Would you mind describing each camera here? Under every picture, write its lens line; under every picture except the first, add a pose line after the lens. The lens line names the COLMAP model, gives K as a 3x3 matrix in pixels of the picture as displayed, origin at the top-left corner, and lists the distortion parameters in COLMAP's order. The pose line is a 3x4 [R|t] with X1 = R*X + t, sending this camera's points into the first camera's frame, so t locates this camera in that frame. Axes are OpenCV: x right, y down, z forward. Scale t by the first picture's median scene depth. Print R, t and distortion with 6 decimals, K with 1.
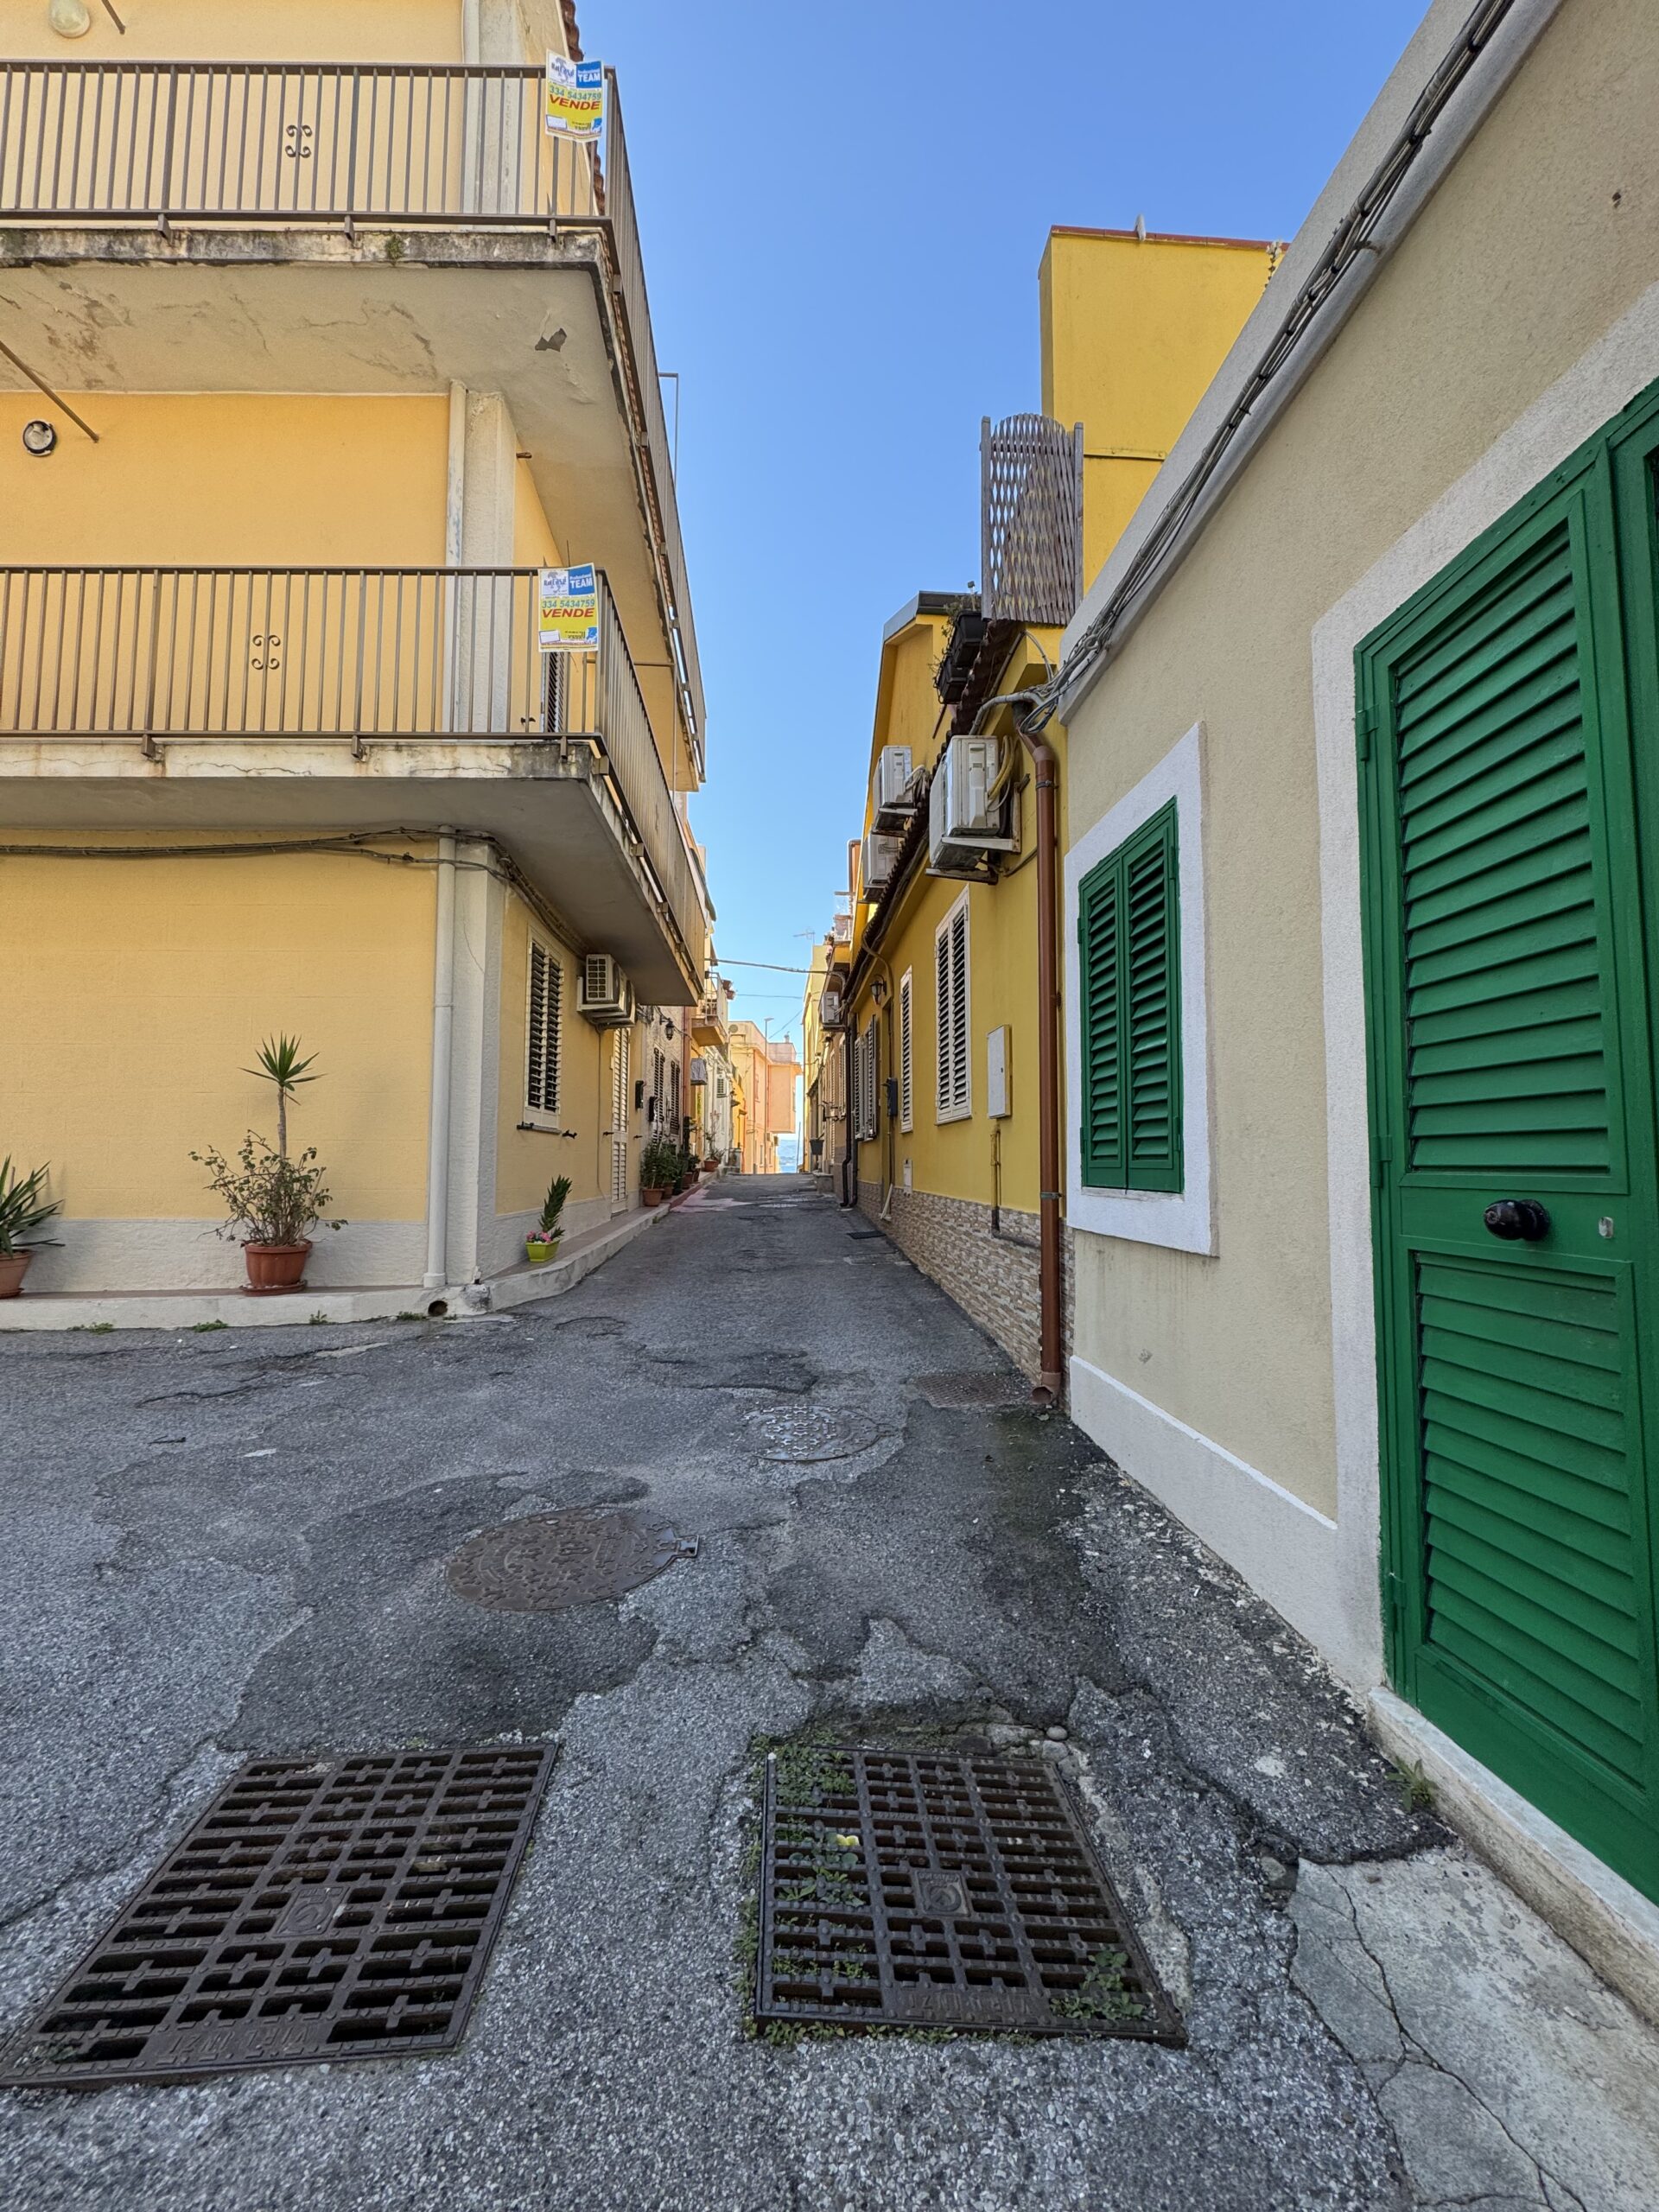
lens RADIAL K [[874.3, 0, 835.7], [0, 874.3, 1101.9], [0, 0, 1]] dist [-0.002101, 0.000218]
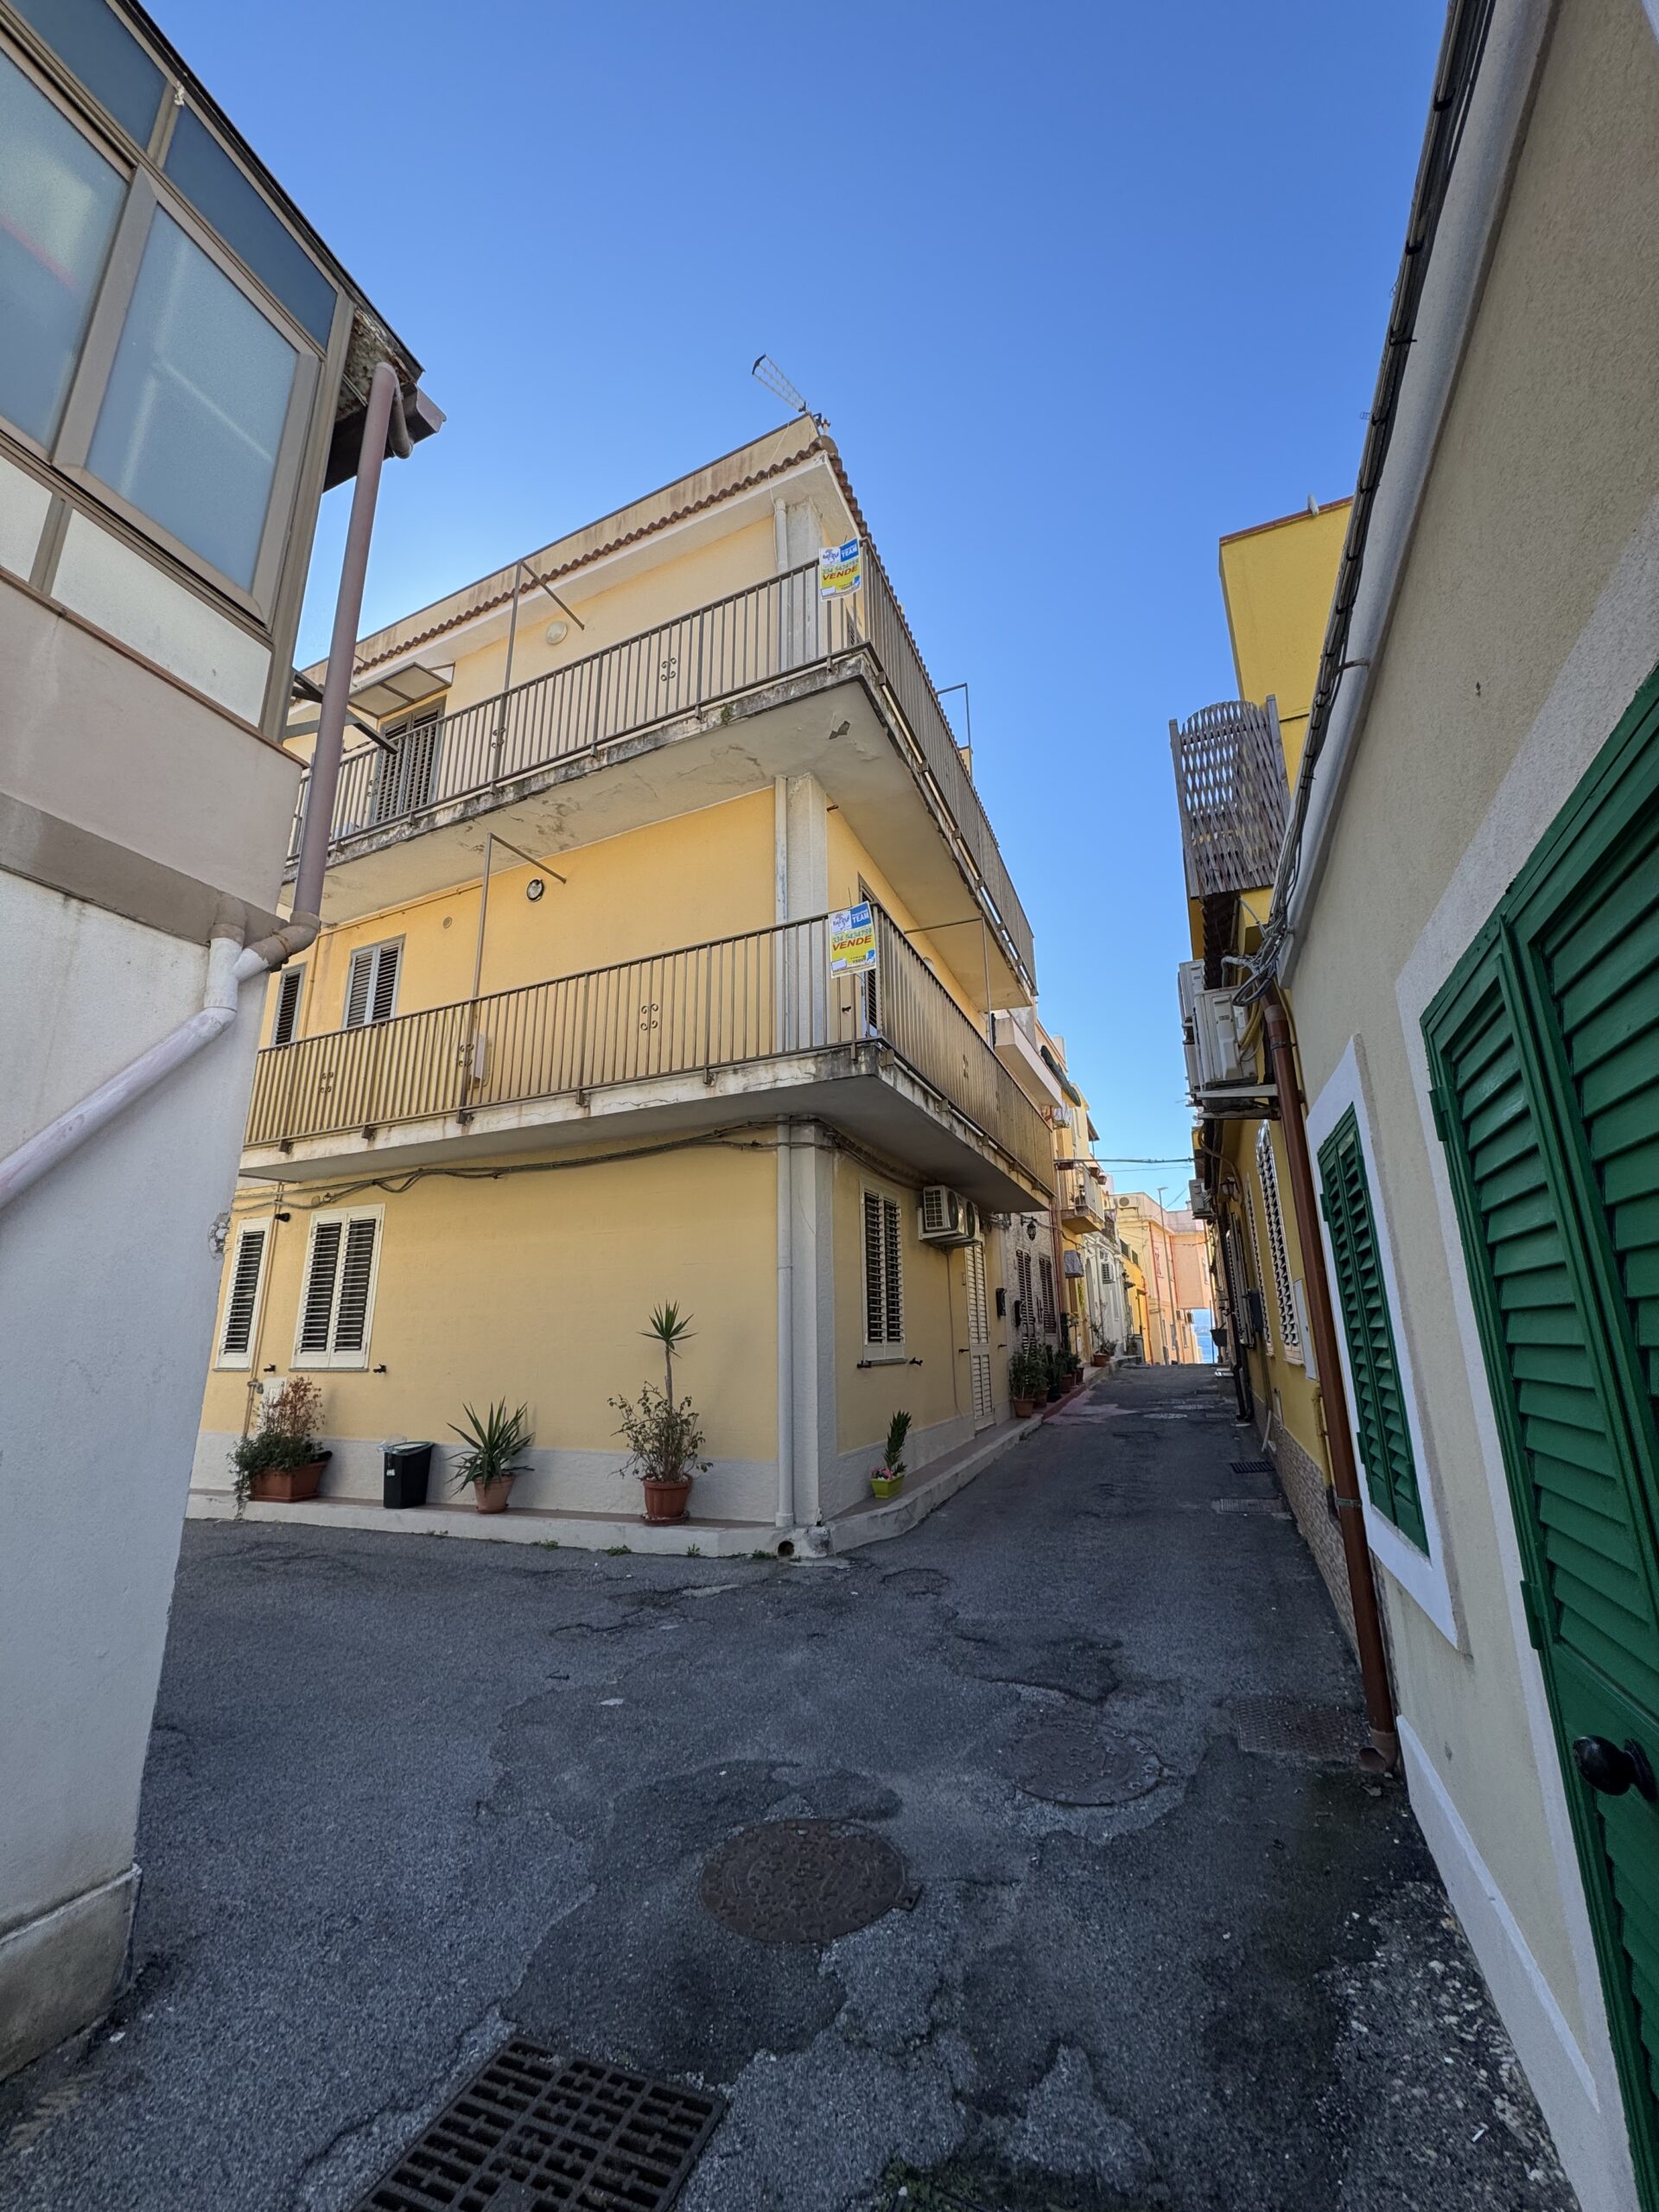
lens RADIAL K [[874.3, 0, 835.4], [0, 874.3, 1108.5], [0, 0, 1]] dist [-0.002101, 0.000218]
pose [[0.898876, -0.126633, -0.419507, 0.150243], [0.045663, 0.979191, -0.197737, -0.097228], [0.435818, 0.158585, 0.885953, -0.044276]]
